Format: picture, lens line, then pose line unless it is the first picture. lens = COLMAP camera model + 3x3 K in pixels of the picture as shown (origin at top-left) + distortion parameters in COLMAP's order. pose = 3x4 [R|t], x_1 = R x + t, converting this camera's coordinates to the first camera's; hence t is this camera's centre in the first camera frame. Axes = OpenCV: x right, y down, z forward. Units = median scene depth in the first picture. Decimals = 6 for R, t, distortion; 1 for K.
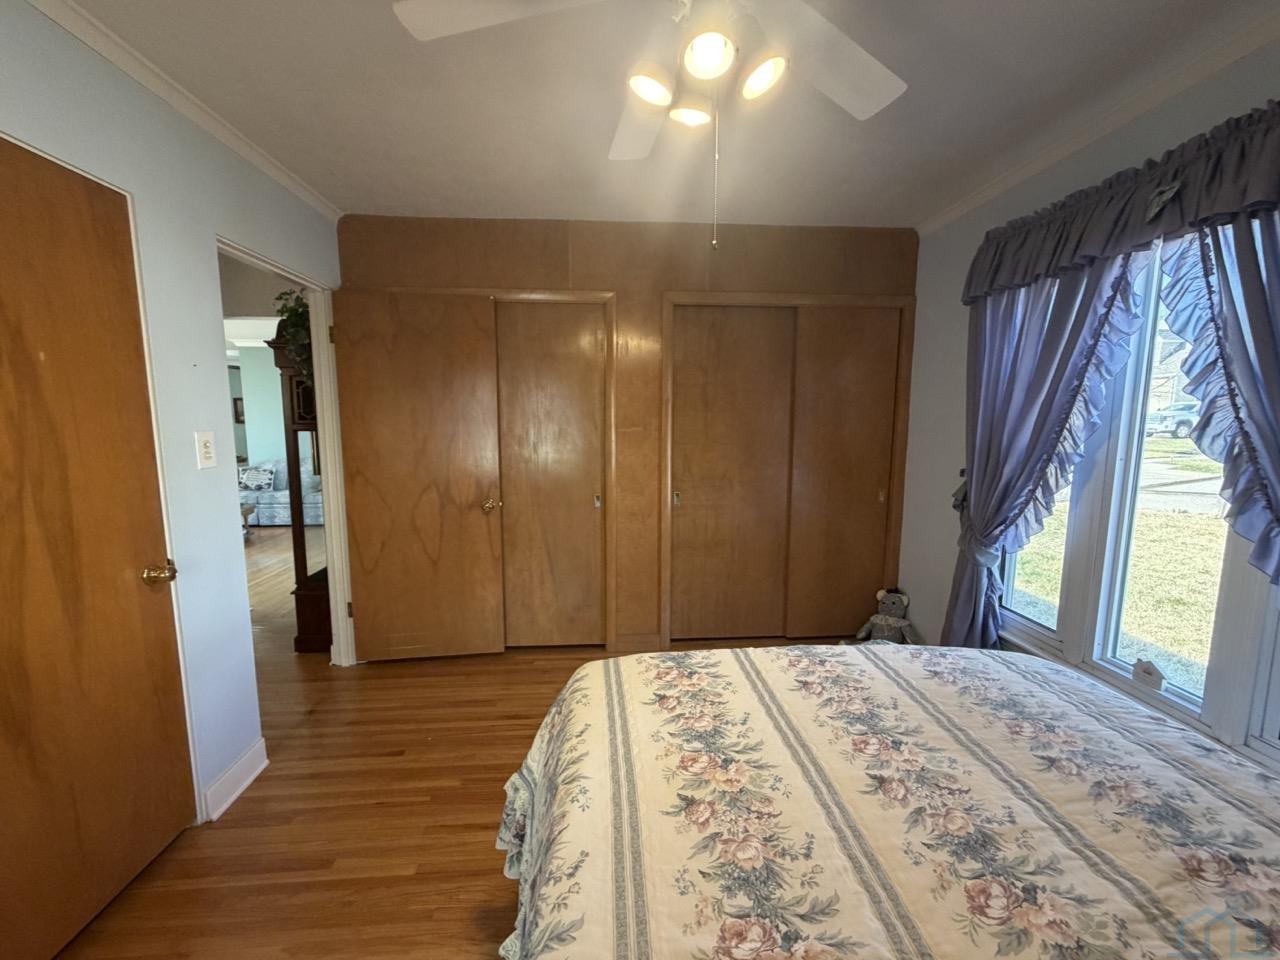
lens RADIAL K [[510.3, 0, 638.8], [0, 510.3, 477.9], [0, 0, 1]] dist [-0.001939, -0.000171]
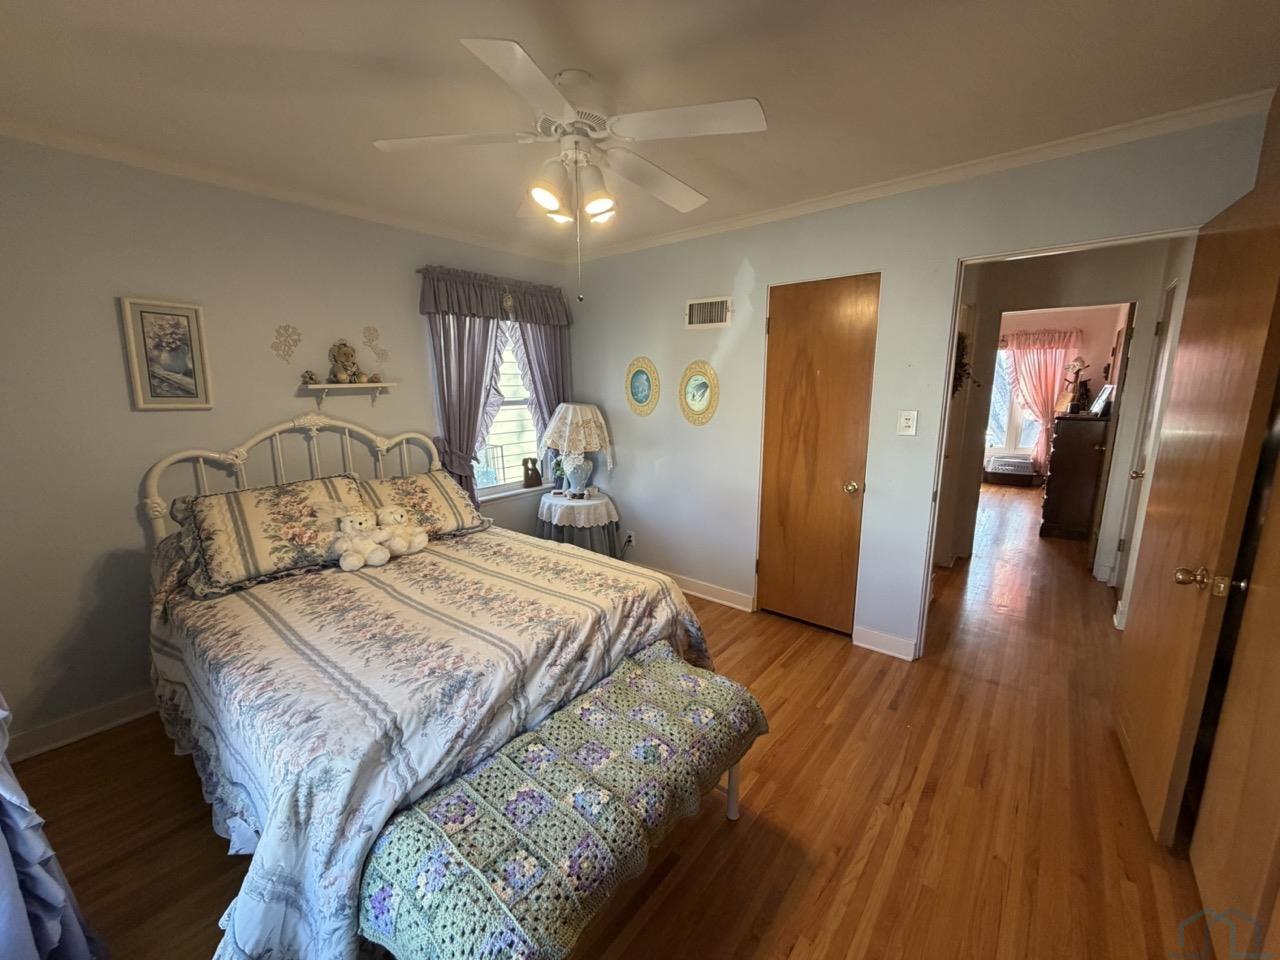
lens RADIAL K [[510.3, 0, 638.1], [0, 510.3, 475.7], [0, 0, 1]] dist [-0.001939, -0.000171]
pose [[-0.686407, 0.132901, -0.714970, 1.090972], [-0.082957, 0.962431, 0.258543, -0.327609], [0.722470, 0.236777, -0.649595, 2.048097]]
